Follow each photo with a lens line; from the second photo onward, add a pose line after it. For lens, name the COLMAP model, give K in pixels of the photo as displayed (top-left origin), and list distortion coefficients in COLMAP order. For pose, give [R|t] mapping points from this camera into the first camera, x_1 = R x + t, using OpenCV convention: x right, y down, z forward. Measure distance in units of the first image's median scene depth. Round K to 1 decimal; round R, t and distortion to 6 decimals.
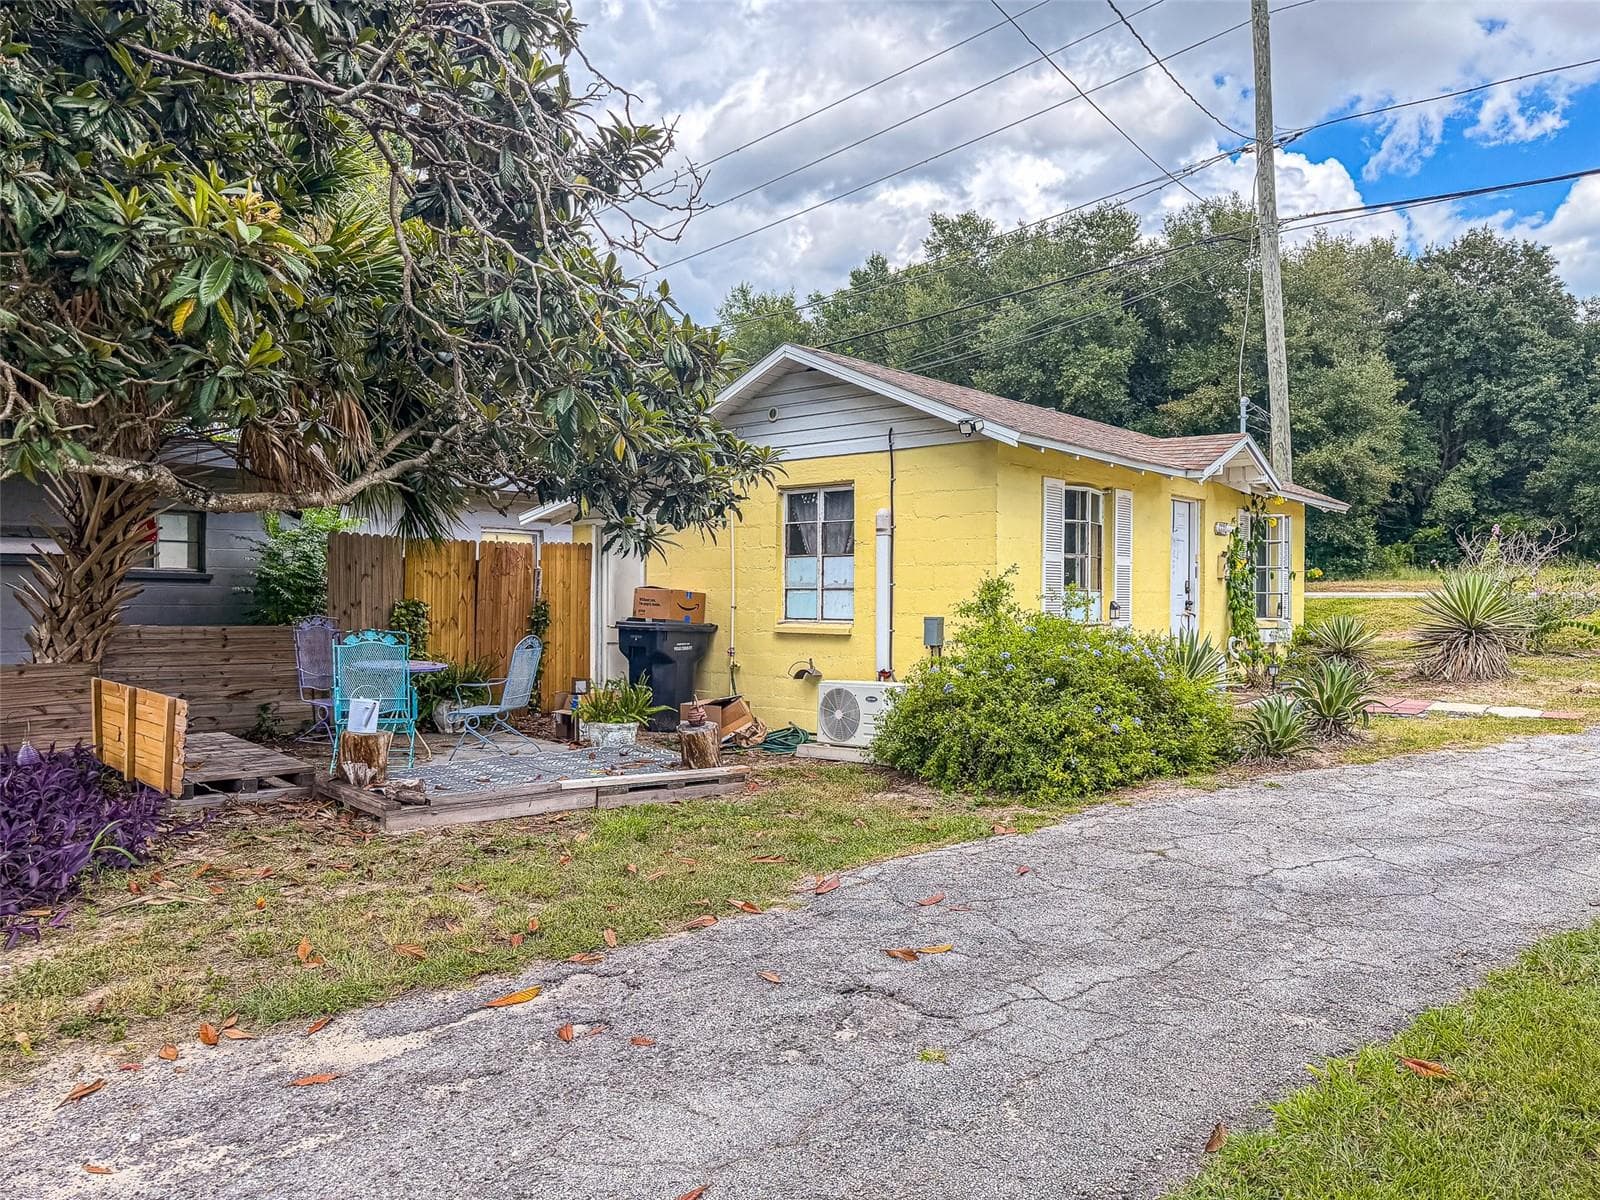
lens RADIAL K [[1055.9, 0, 807.7], [0, 1055.9, 598.0], [0, 0, 1]] dist [0.006426, -0.007521]
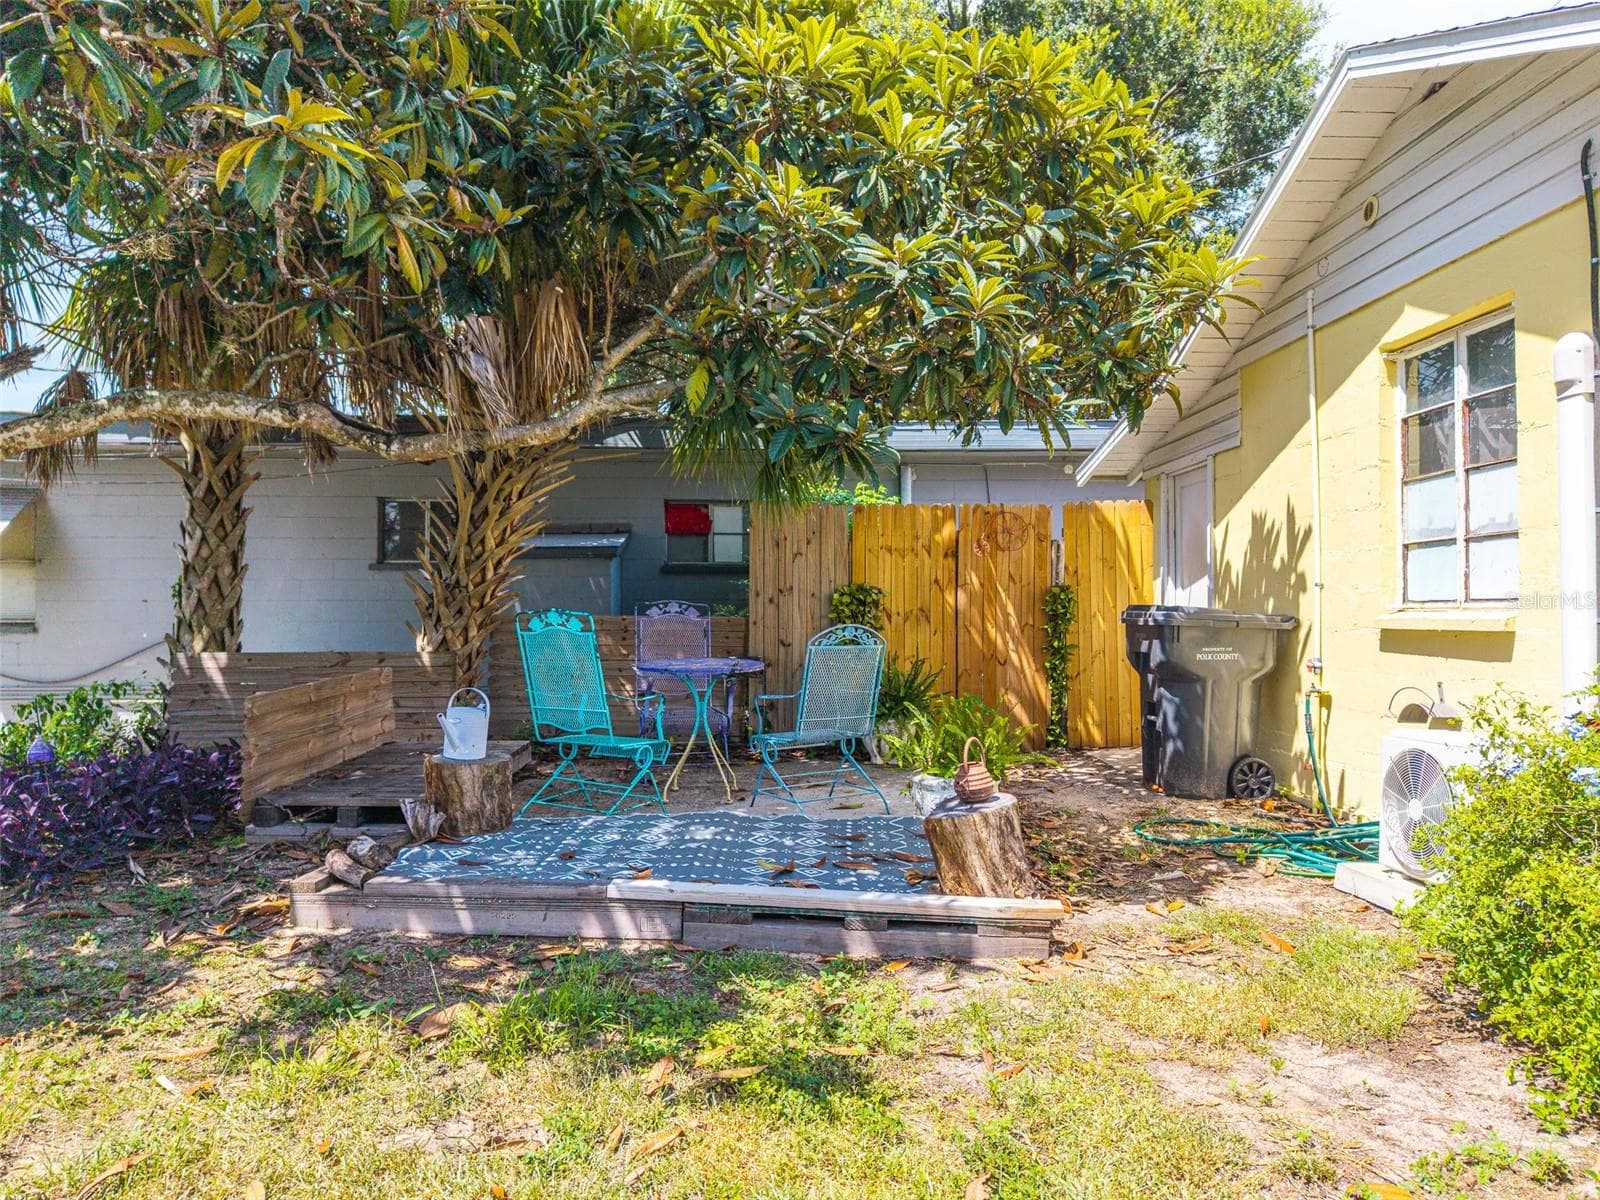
lens RADIAL K [[1055.9, 0, 807.7], [0, 1055.9, 598.0], [0, 0, 1]] dist [0.006426, -0.007521]
pose [[0.705516, -0.016192, -0.708509, 0.146450], [0.006251, 0.999842, -0.016626, 0.025145], [0.708667, 0.007301, 0.705506, 0.454619]]
